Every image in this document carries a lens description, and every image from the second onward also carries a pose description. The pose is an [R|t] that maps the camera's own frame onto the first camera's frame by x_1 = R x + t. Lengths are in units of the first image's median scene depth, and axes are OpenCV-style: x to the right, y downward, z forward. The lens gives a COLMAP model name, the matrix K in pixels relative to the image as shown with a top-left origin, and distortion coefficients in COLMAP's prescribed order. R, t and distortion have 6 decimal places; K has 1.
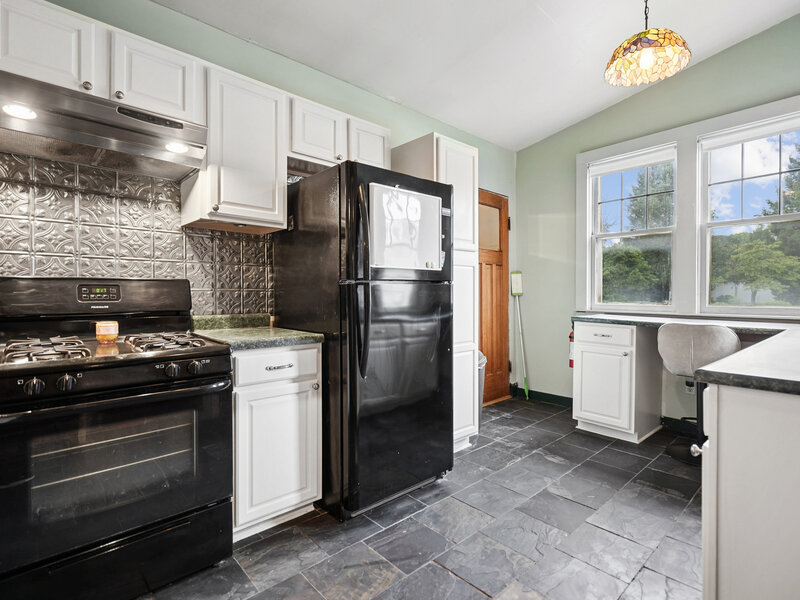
lens RADIAL K [[408.0, 0, 418.3], [0, 408.0, 300.0], [0, 0, 1]] dist [-0.001356, 0.000571]
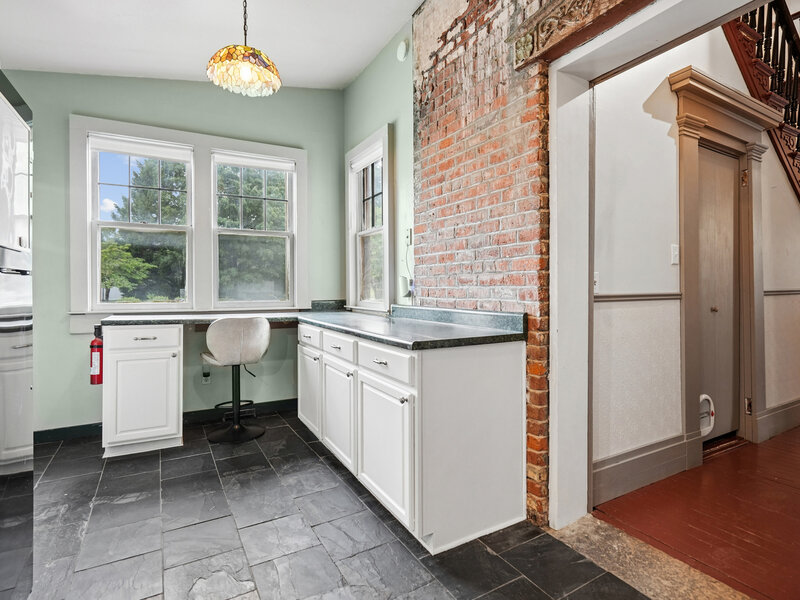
lens RADIAL K [[408.0, 0, 400.9], [0, 408.0, 293.1], [0, 0, 1]] dist [-0.001356, 0.000571]
pose [[0.241475, -0.009021, 0.970365, -0.284566], [0.019808, 0.999794, 0.004366, -0.005045], [-0.970205, 0.018166, 0.241604, 0.260851]]
